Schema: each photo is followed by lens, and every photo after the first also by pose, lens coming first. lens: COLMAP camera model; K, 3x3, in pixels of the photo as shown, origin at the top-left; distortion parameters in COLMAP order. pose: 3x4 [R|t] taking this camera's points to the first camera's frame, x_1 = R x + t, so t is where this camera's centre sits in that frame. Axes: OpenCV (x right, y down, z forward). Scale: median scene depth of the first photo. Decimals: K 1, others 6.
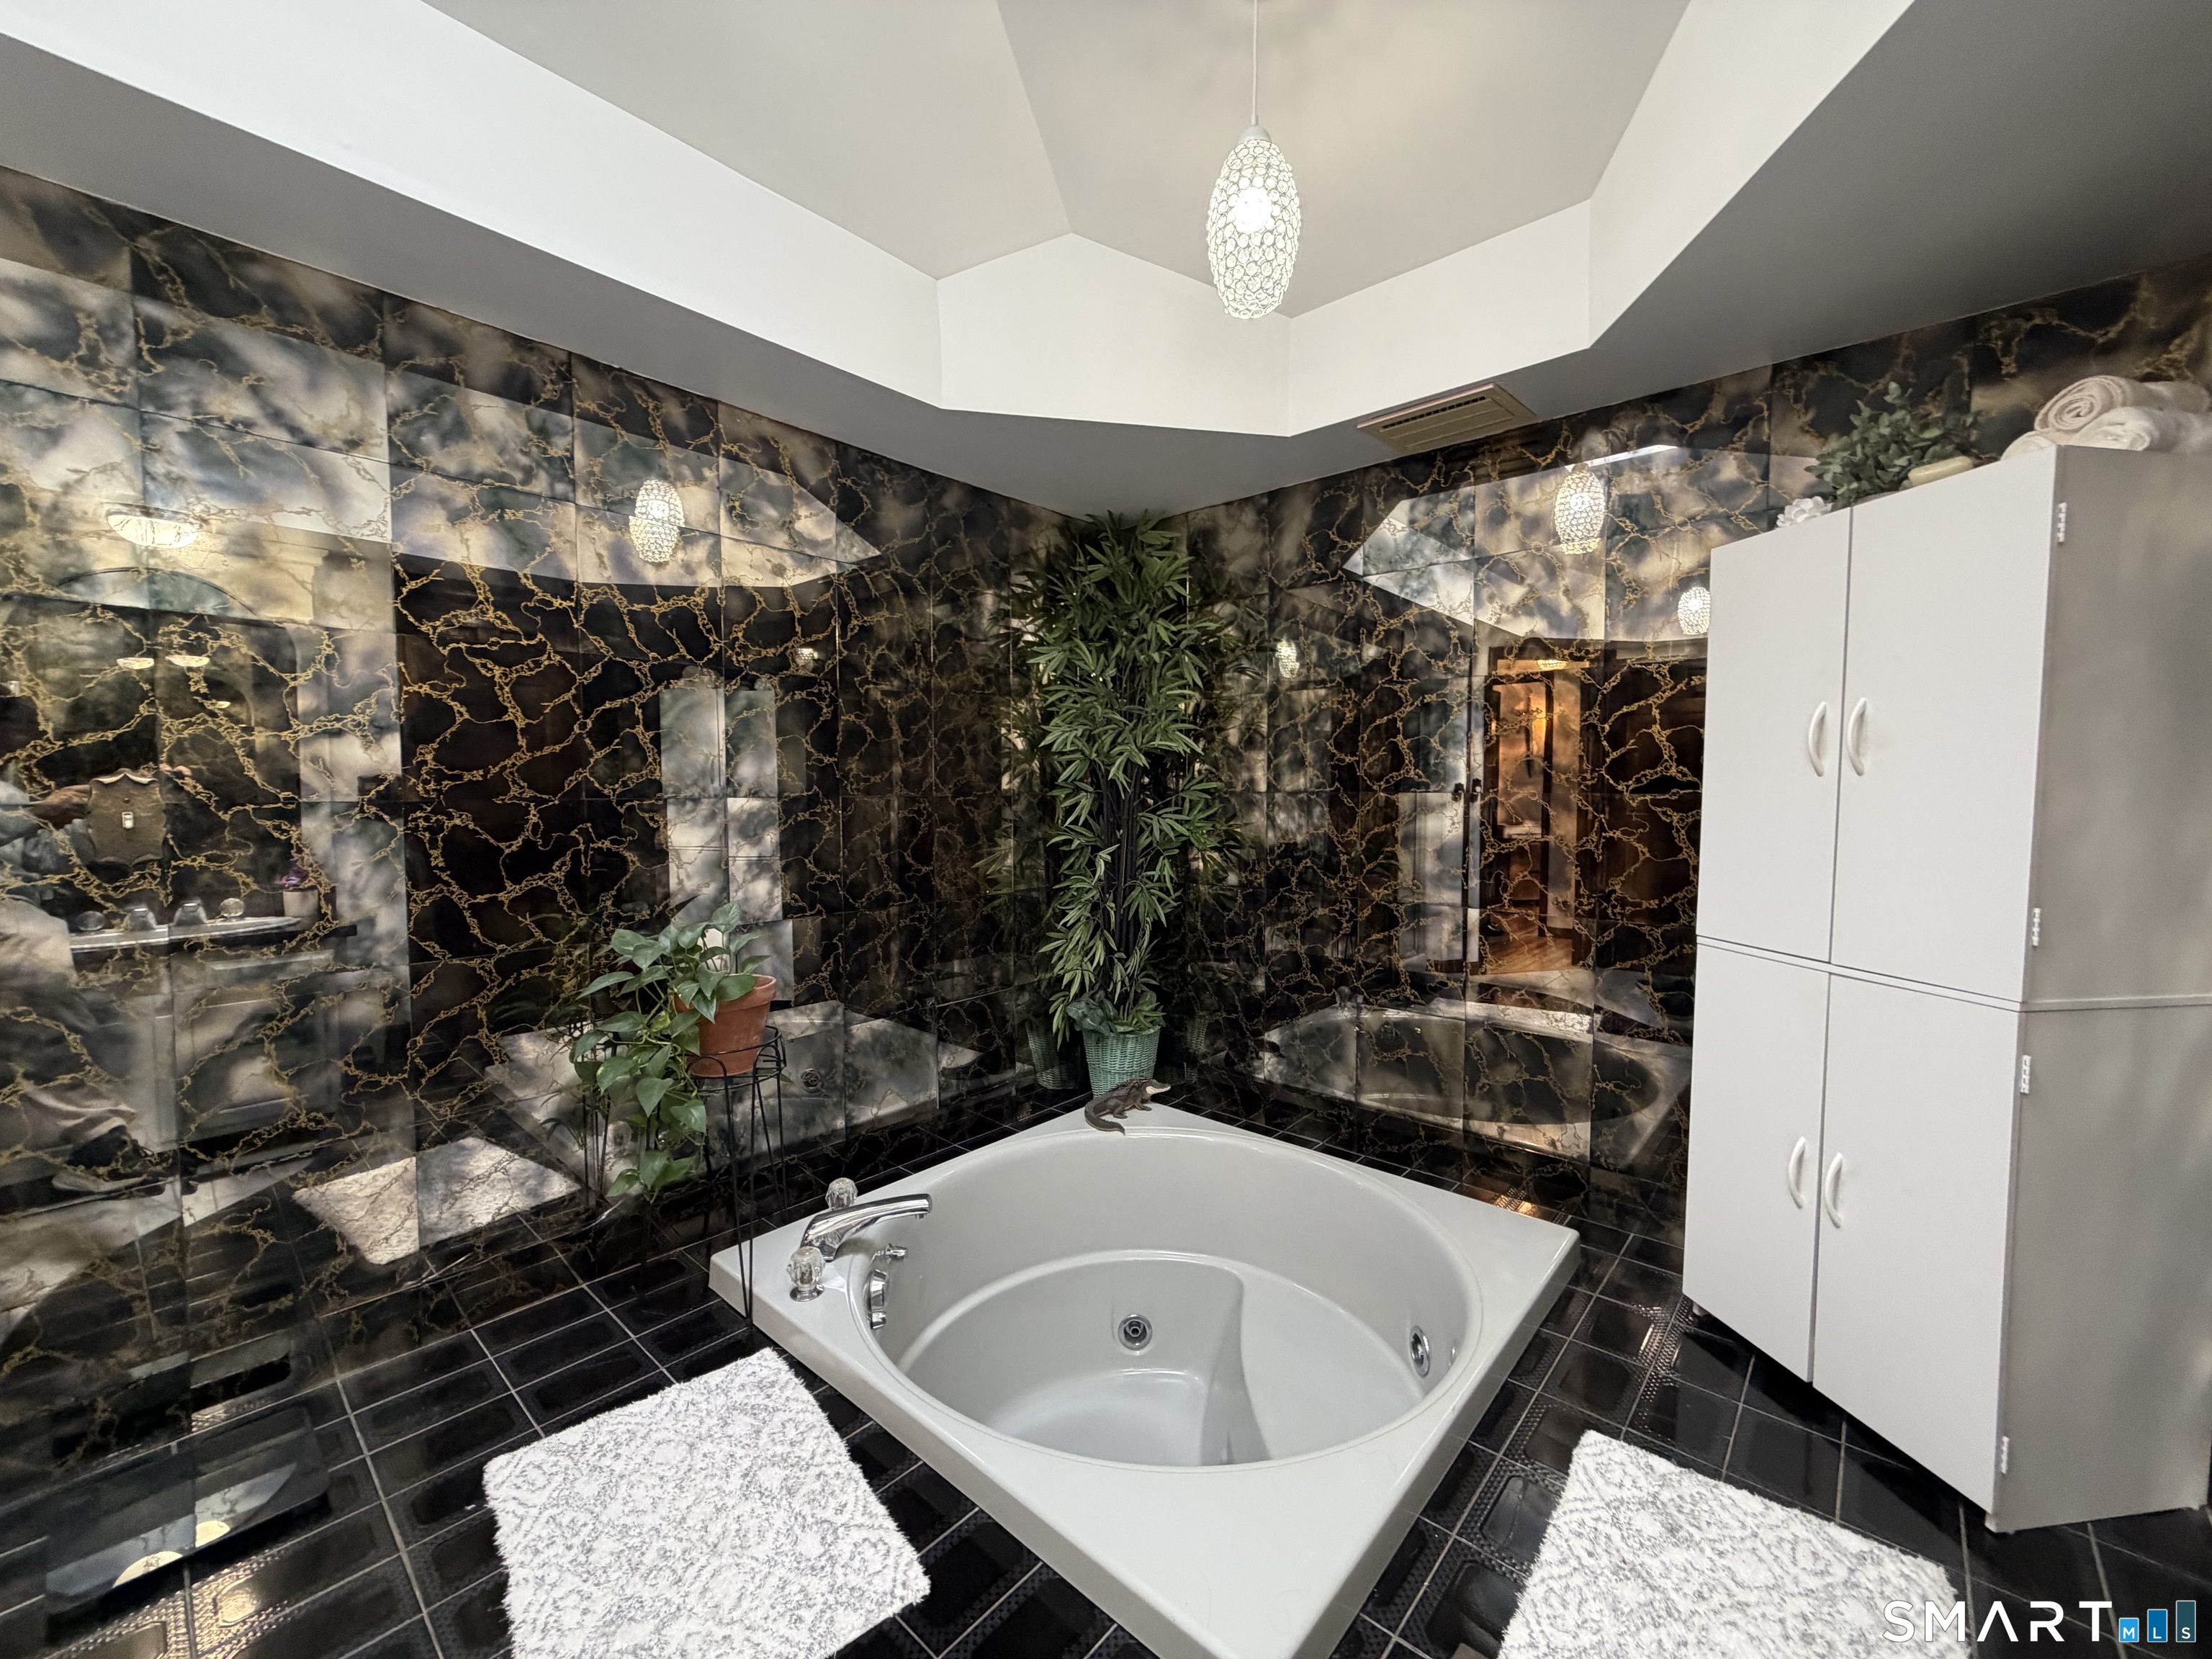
lens RADIAL K [[880.9, 0, 1094.6], [0, 880.9, 830.8], [0, 0, 1]] dist [-0.000576, 0.000182]
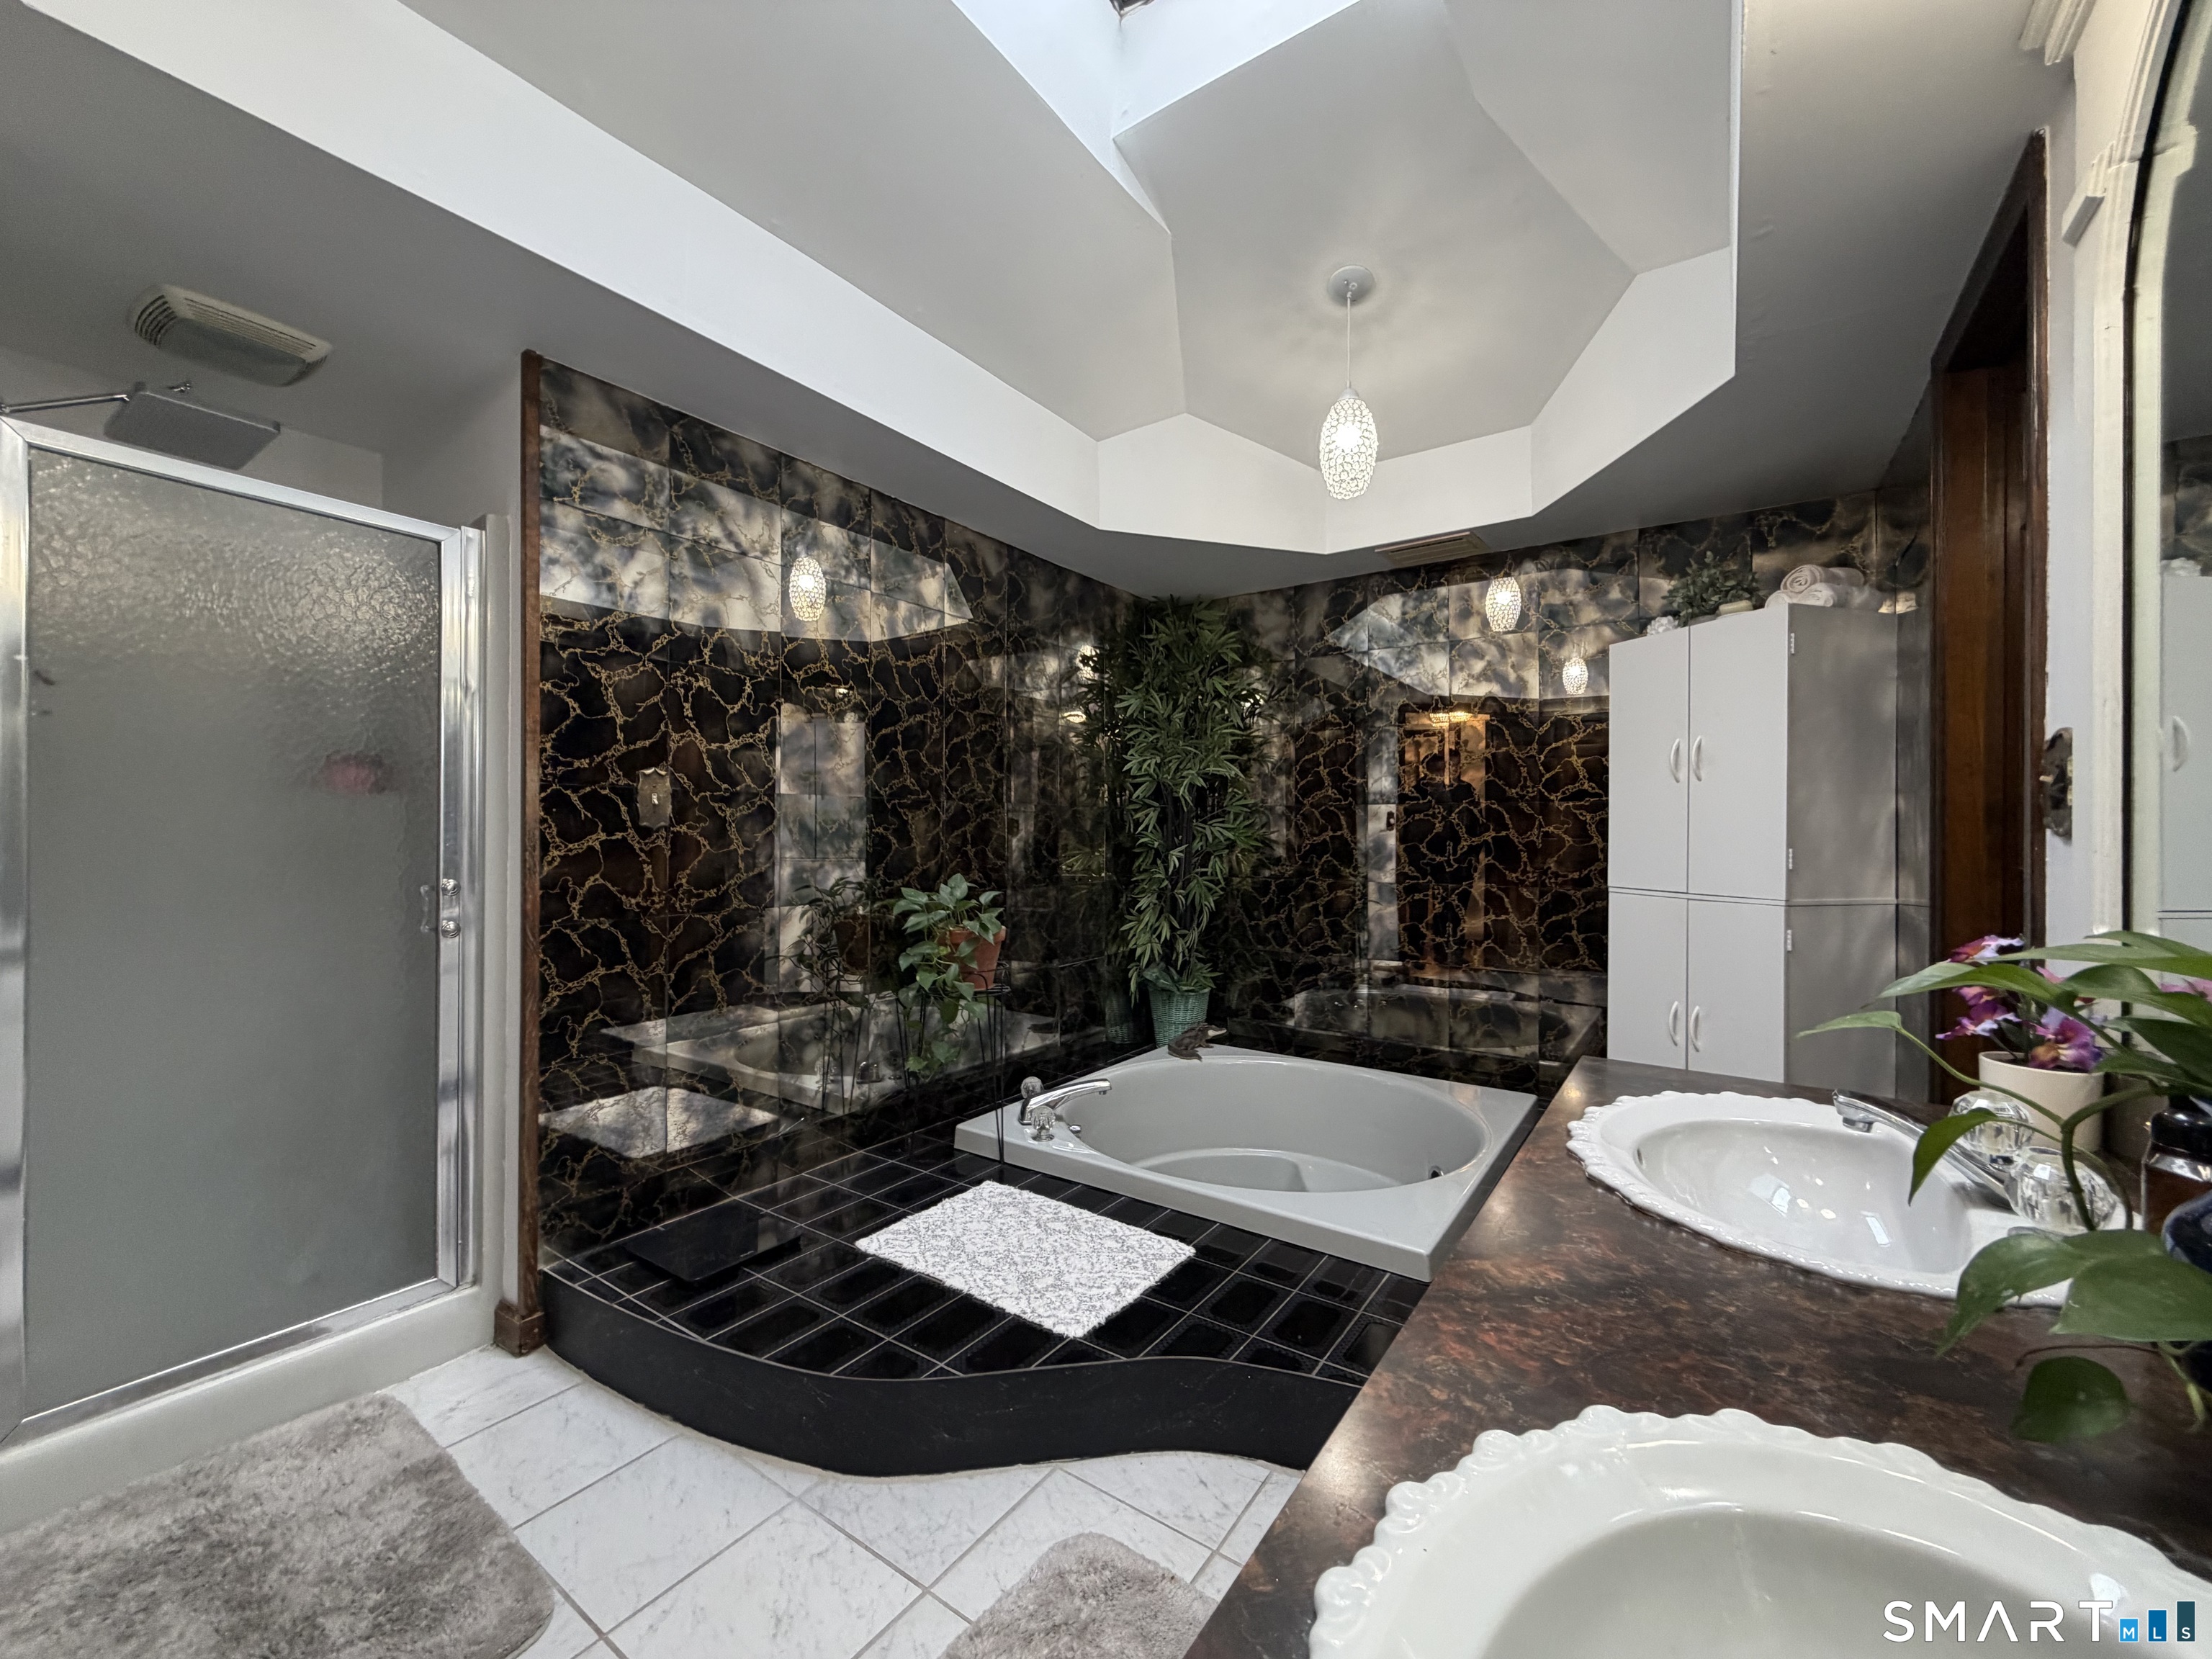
lens RADIAL K [[880.9, 0, 1094.3], [0, 880.9, 830.0], [0, 0, 1]] dist [-0.000576, 0.000182]
pose [[0.993637, 0.002692, 0.112595, -0.389842], [0.003198, 0.998637, -0.052098, 0.092738], [-0.112582, 0.052127, 0.992274, -0.443831]]
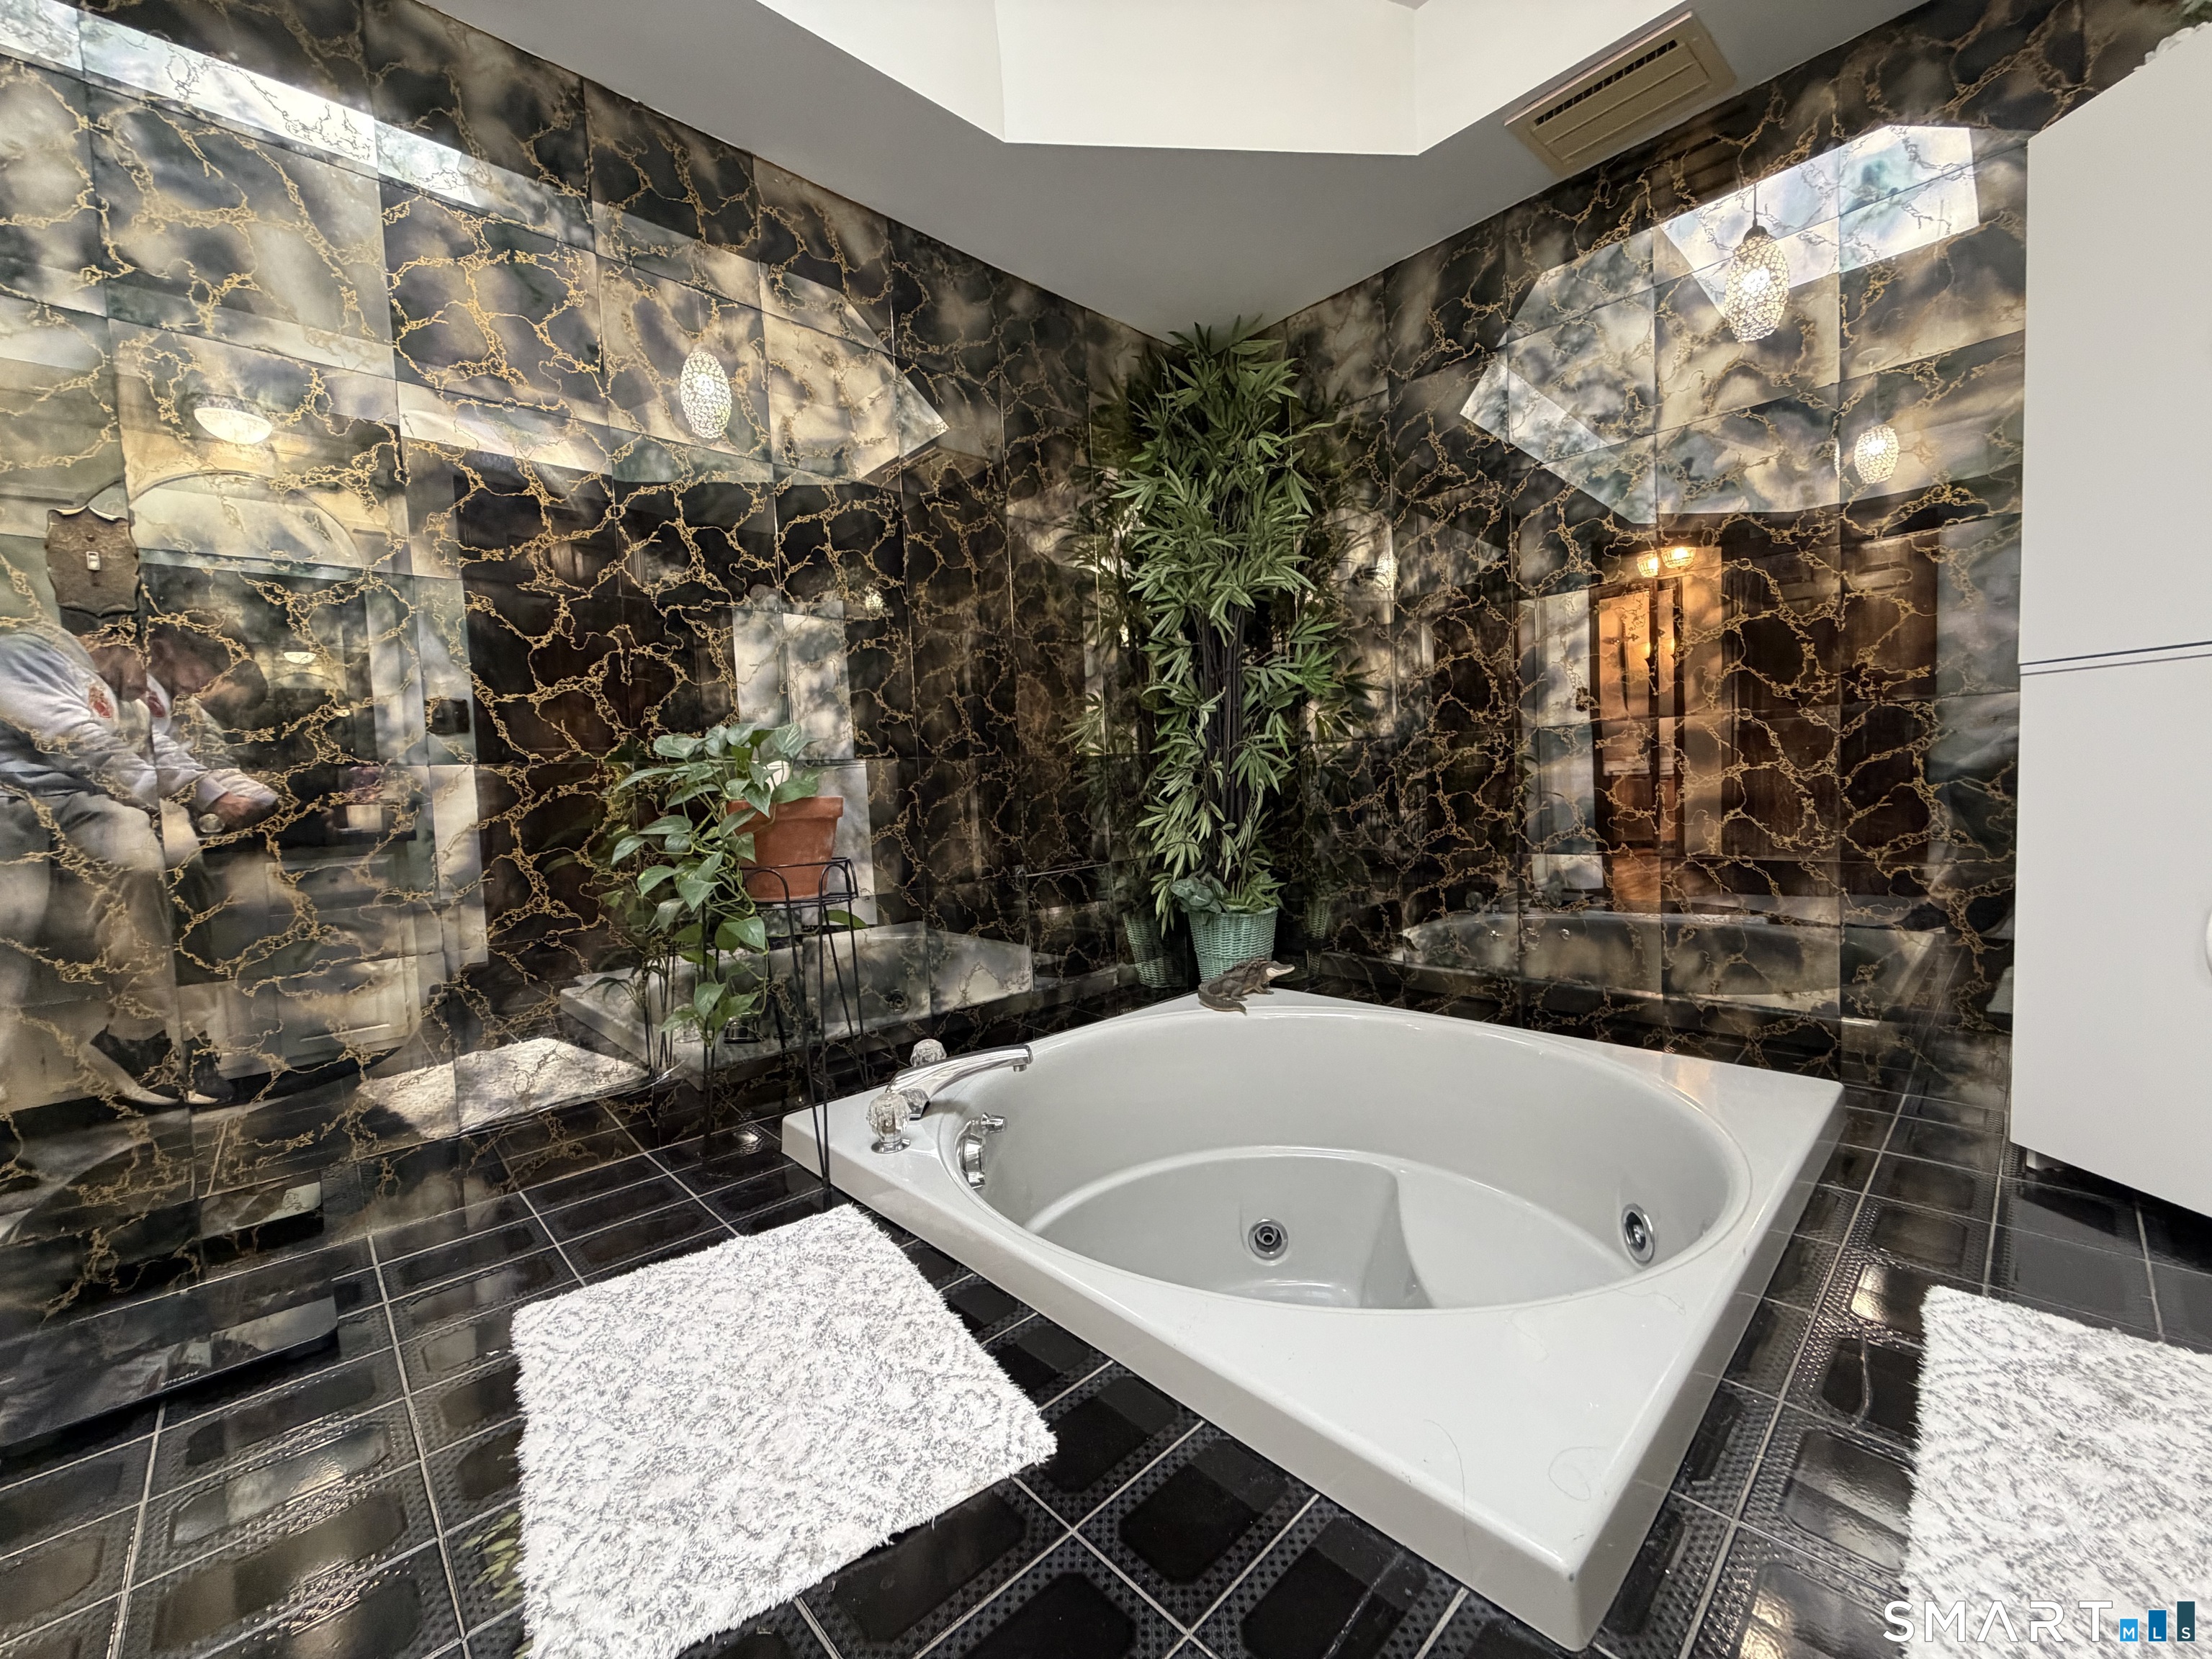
lens RADIAL K [[880.9, 0, 1095.0], [0, 880.9, 831.4], [0, 0, 1]] dist [-0.000576, 0.000182]
pose [[0.995356, -0.040212, -0.087460, -0.044010], [0.040733, 0.999161, 0.004180, 0.217616], [0.087219, -0.007723, 0.996159, 0.170528]]
